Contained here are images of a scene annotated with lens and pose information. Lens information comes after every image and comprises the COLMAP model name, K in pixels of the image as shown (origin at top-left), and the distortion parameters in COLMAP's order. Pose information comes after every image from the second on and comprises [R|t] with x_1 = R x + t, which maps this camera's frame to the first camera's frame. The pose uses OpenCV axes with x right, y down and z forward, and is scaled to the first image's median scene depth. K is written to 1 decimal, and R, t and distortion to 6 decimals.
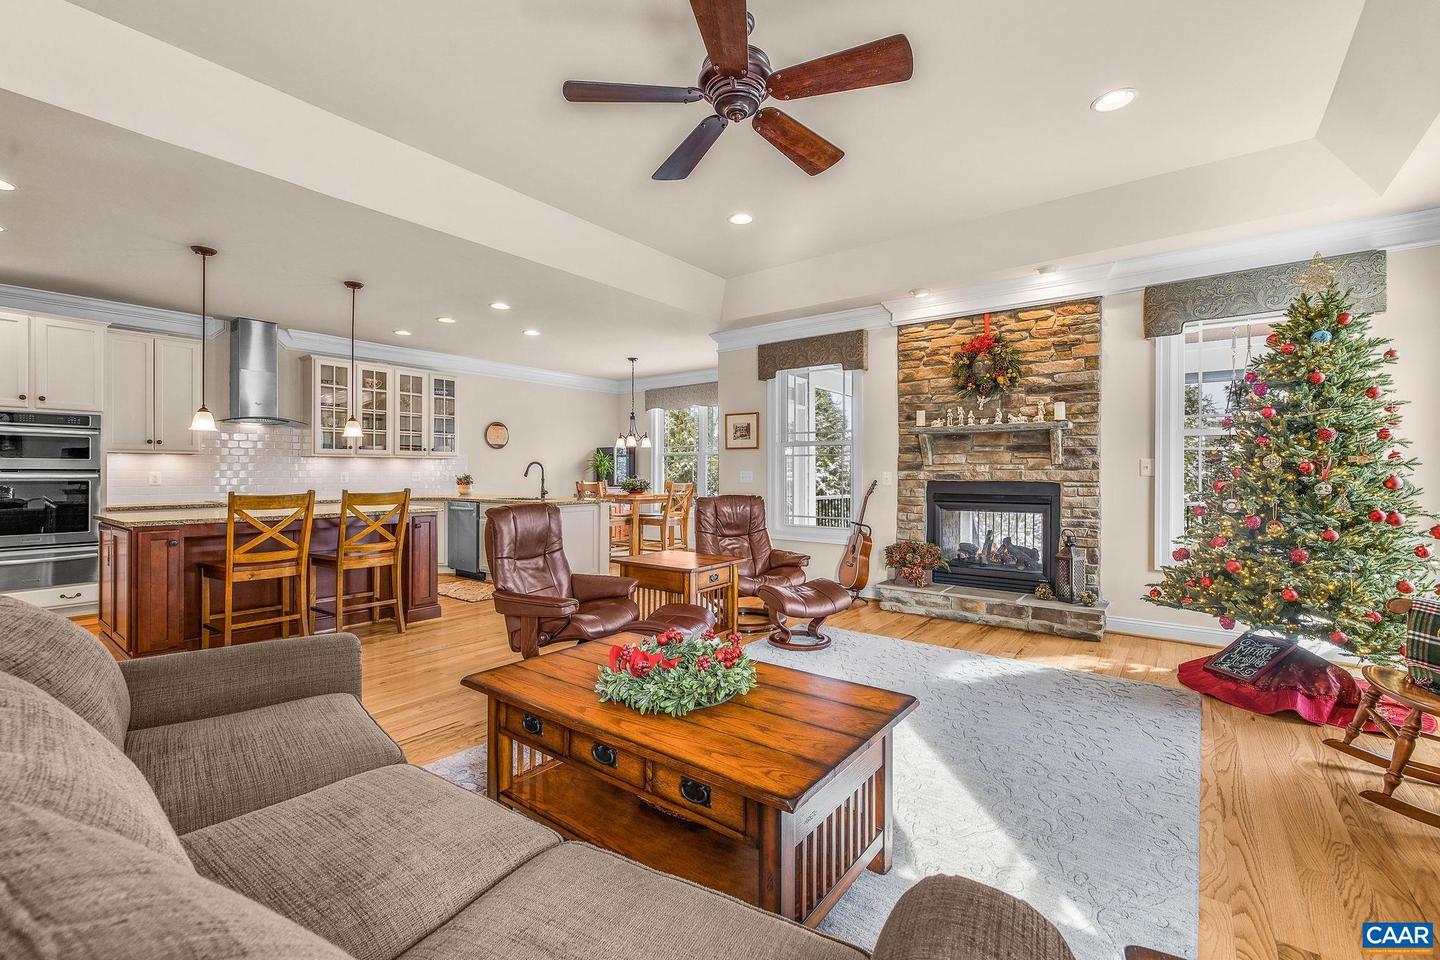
lens RADIAL K [[615.5, 0, 715.3], [0, 615.5, 471.6], [0, 0, 1]] dist [0.000441, -0.000098]
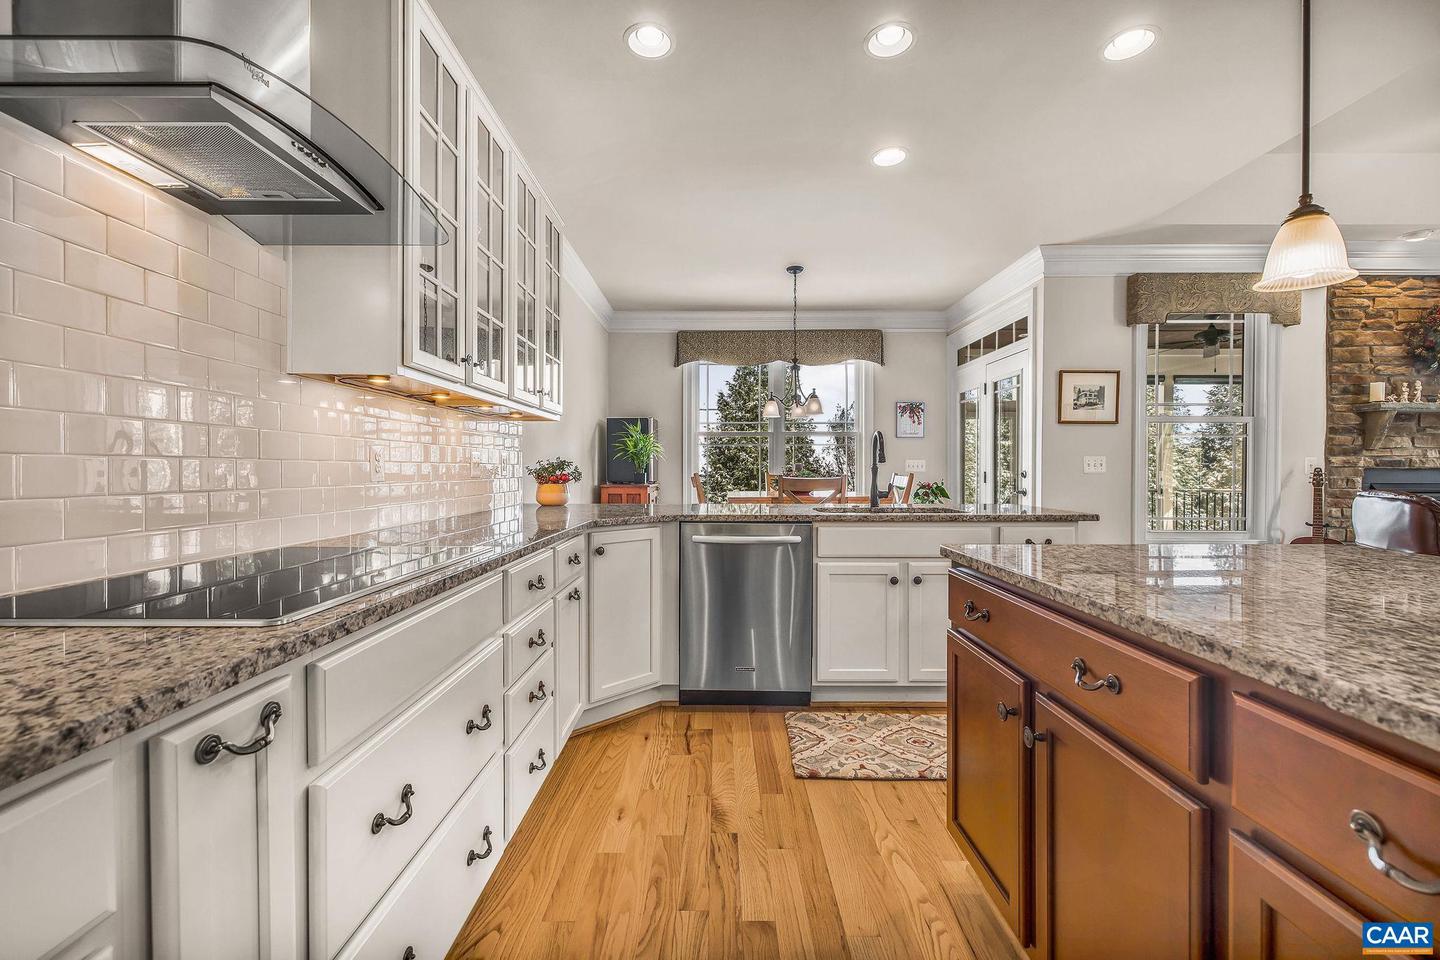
lens RADIAL K [[615.5, 0, 715.3], [0, 615.5, 471.6], [0, 0, 1]] dist [0.000441, -0.000098]
pose [[0.795212, -0.001653, 0.606329, -0.926063], [-0.001730, 0.999986, 0.004995, 0.018095], [-0.606329, -0.005021, 0.795198, 0.948072]]
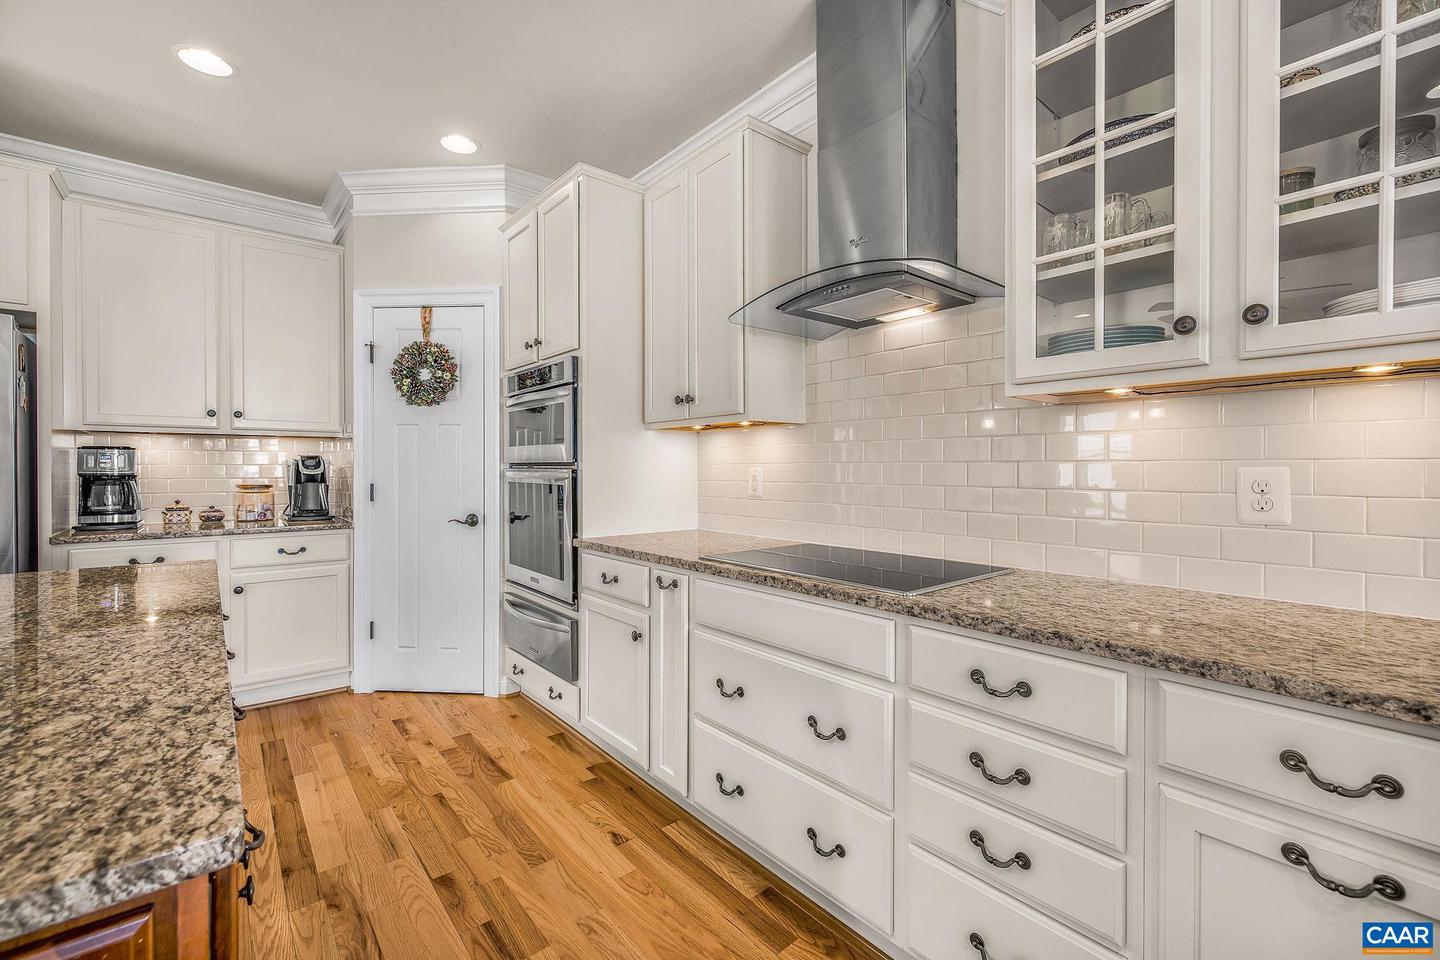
lens RADIAL K [[608.3, 0, 714.8], [0, 608.3, 473.0], [0, 0, 1]] dist [-0.000036, -0.000417]
pose [[-0.221598, 0.007282, -0.975111, -0.540767], [0.001281, 0.999973, 0.007176, 0.001788], [0.975137, 0.000341, -0.221601, 1.243215]]
